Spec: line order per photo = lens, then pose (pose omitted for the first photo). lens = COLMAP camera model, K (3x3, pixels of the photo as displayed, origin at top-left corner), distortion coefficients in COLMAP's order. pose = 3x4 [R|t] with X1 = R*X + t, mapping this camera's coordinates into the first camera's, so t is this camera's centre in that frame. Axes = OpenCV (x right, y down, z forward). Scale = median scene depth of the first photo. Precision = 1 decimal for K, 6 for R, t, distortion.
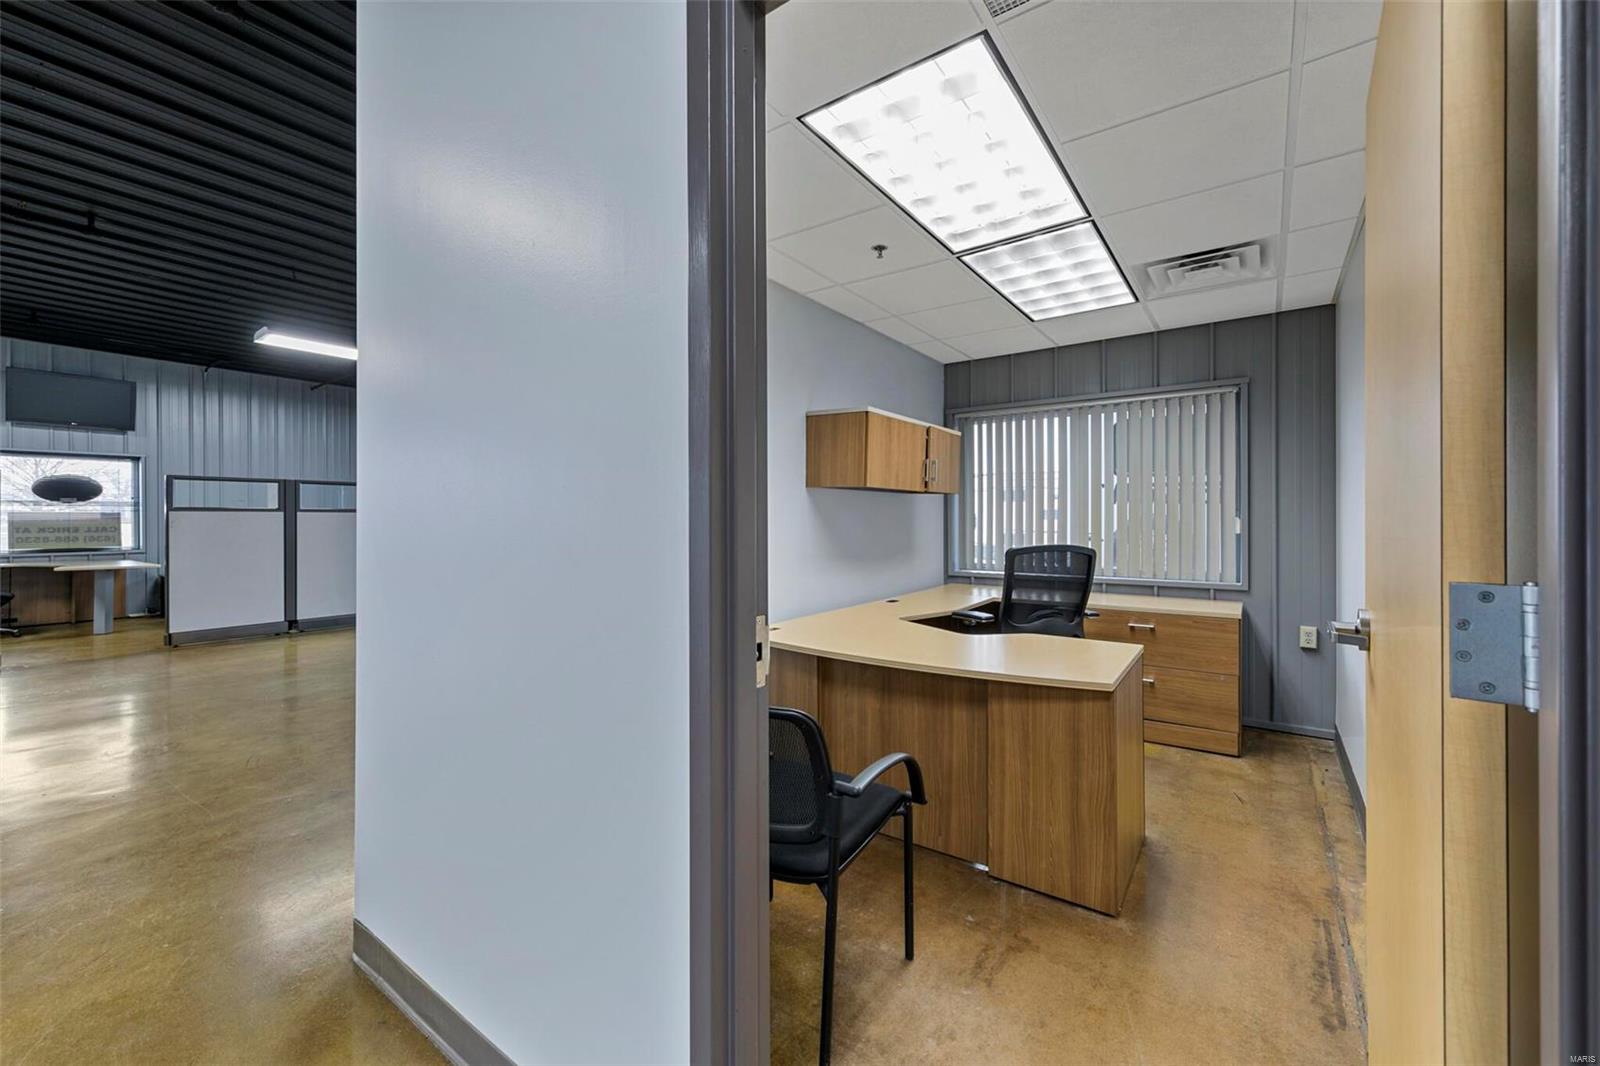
lens RADIAL K [[635.7, 0, 802.5], [0, 635.7, 537.6], [0, 0, 1]] dist [-0.002306, -0.000566]
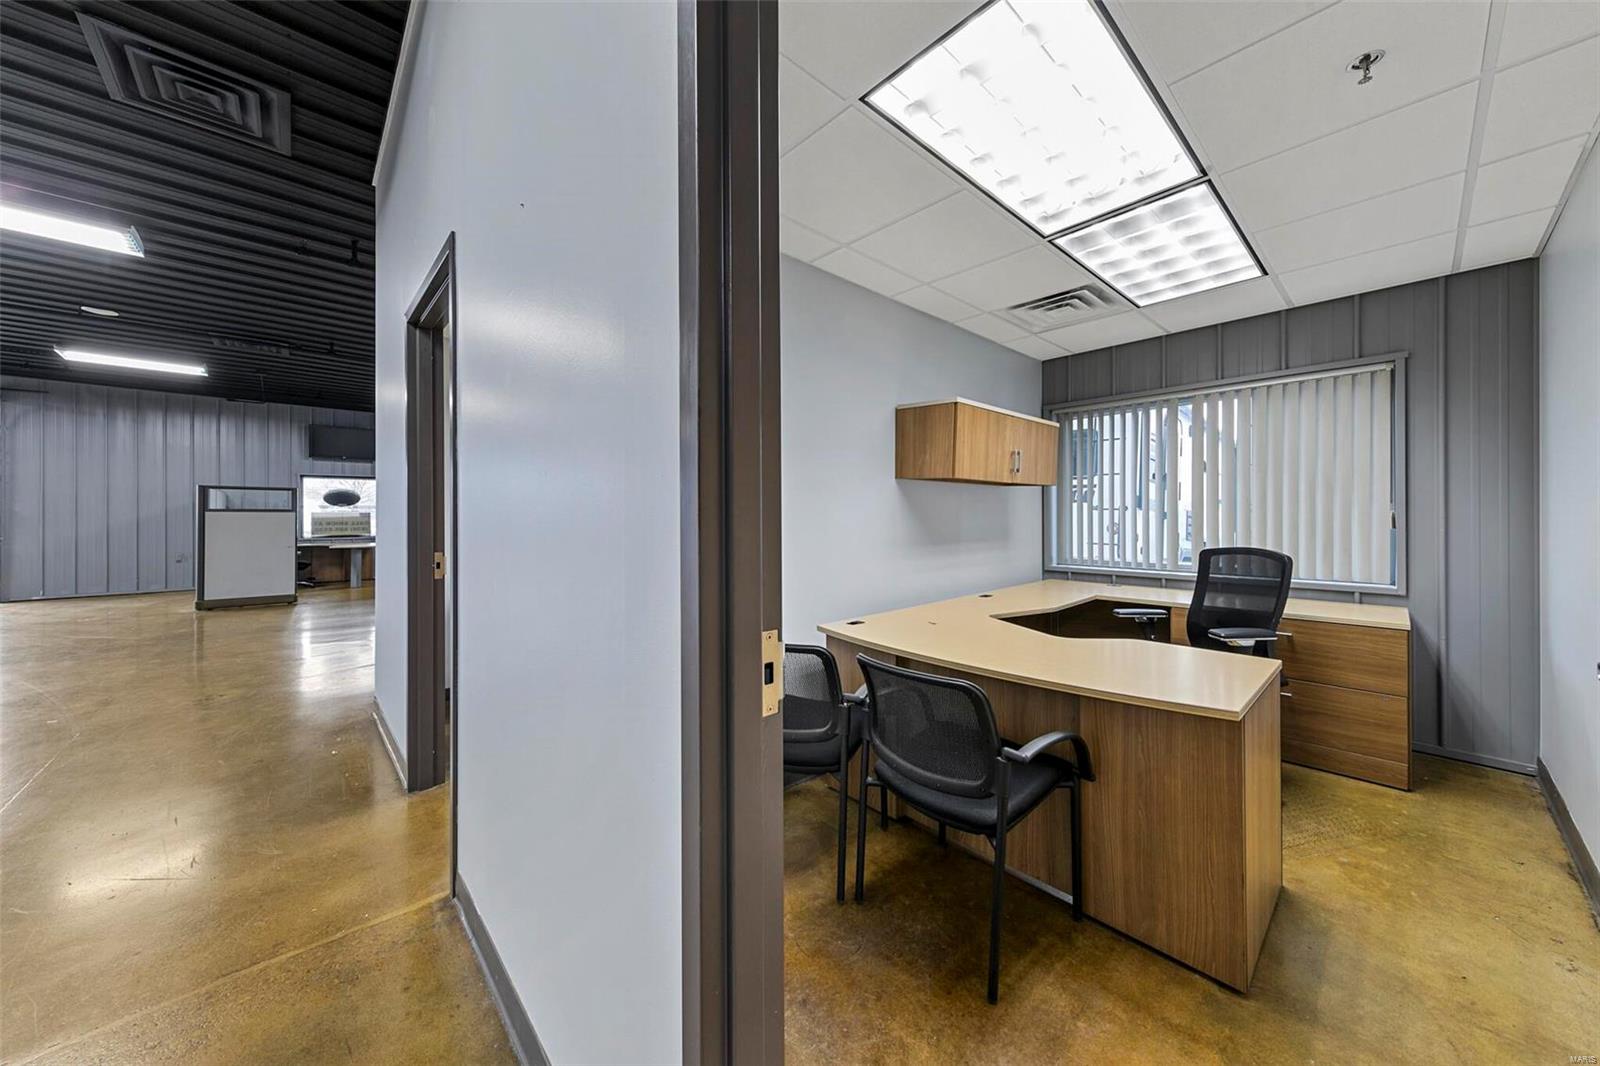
lens RADIAL K [[550.6, 0, 790.5], [0, 550.6, 528.9], [0, 0, 1]] dist [-0.008844, 0.000068]
pose [[0.975565, -0.000426, -0.219709, 0.039769], [-0.000335, 0.999994, -0.003428, -0.002963], [0.219709, 0.003417, 0.975559, 0.097098]]
